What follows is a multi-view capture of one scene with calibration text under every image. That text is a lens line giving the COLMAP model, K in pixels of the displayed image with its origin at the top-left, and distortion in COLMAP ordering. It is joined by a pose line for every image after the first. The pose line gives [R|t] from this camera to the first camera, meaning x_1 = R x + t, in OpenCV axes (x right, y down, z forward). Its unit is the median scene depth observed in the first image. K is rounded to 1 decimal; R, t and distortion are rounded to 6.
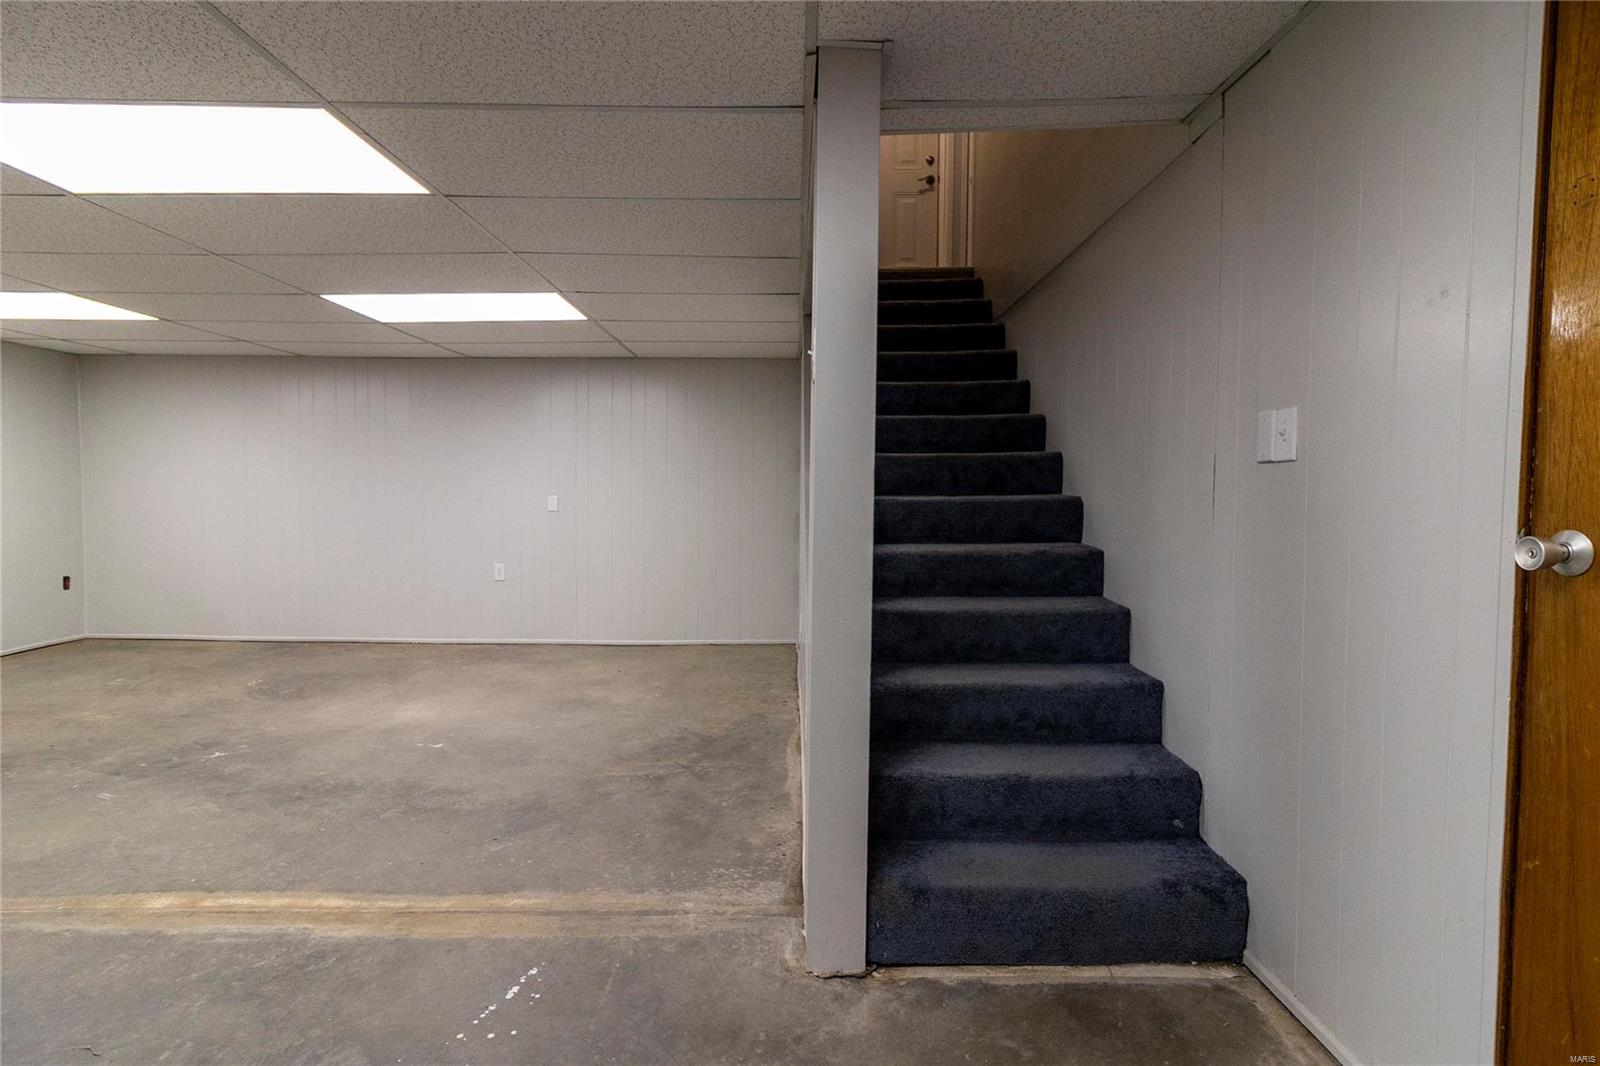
lens RADIAL K [[739.4, 0, 801.7], [0, 739.4, 530.6], [0, 0, 1]] dist [-0.002451, -0.000730]
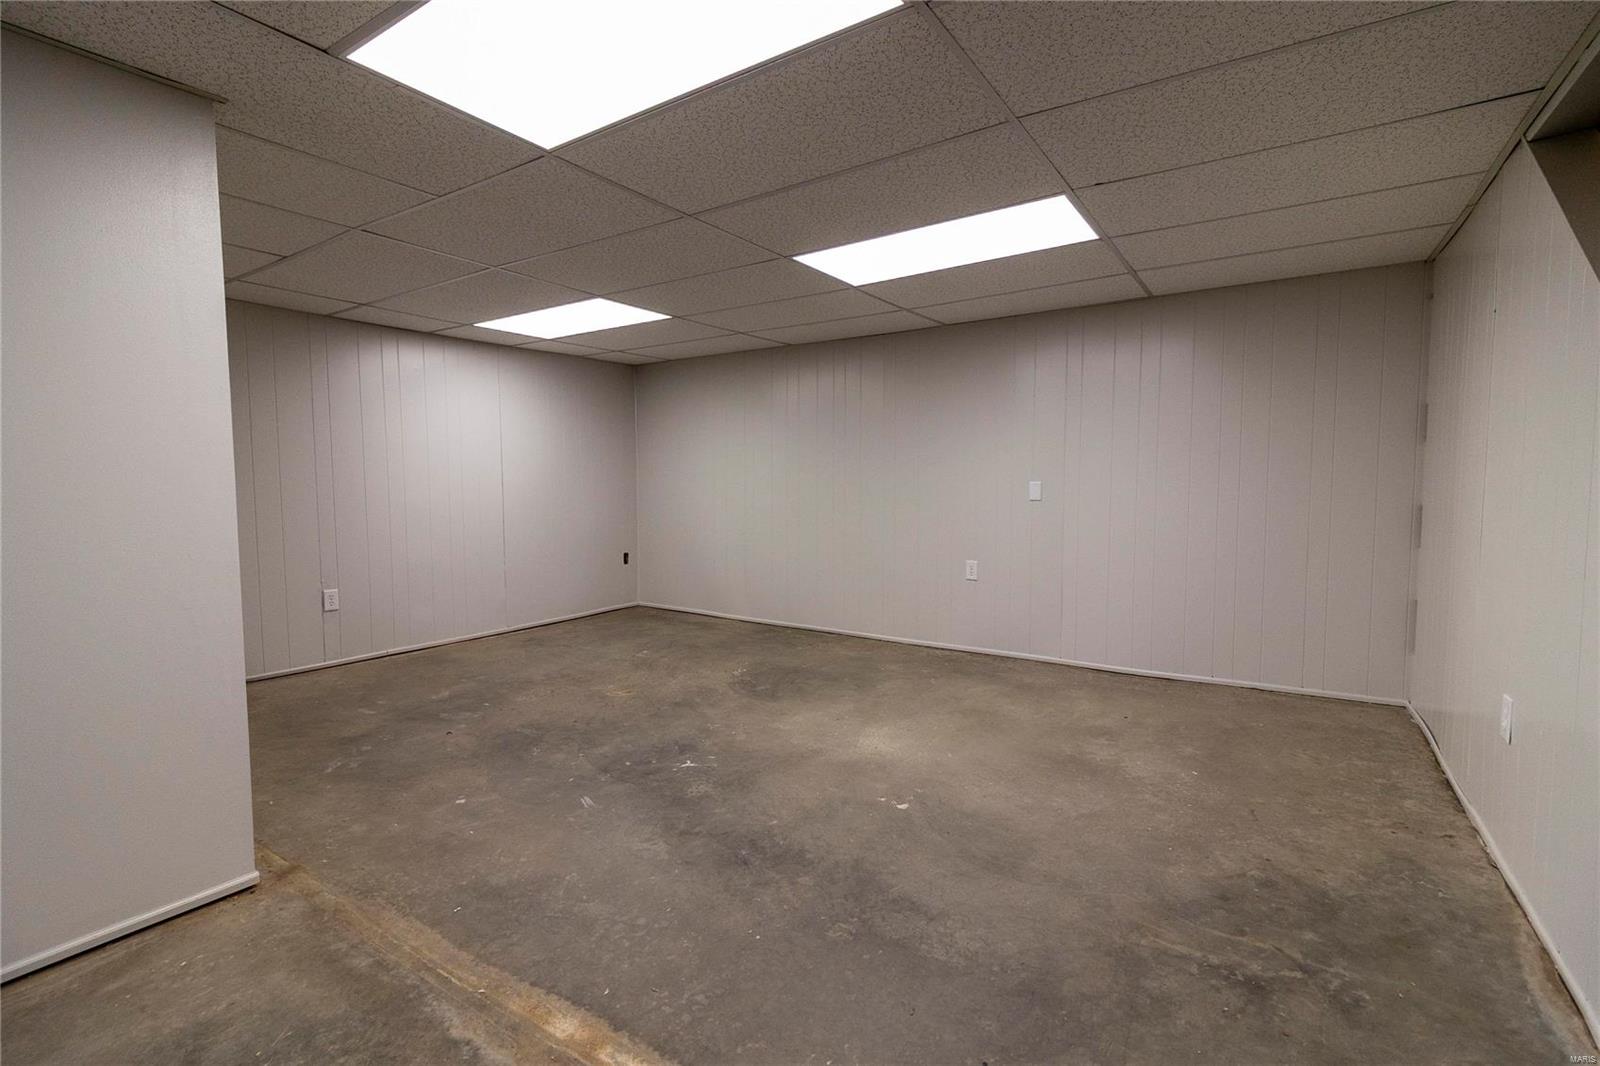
lens RADIAL K [[739.4, 0, 821.5], [0, 739.4, 529.2], [0, 0, 1]] dist [-0.002451, -0.000730]
pose [[0.838575, 0.024922, -0.544215, -0.141314], [-0.015275, 0.999636, 0.022241, -0.013496], [0.544572, -0.010338, 0.838651, 0.290256]]
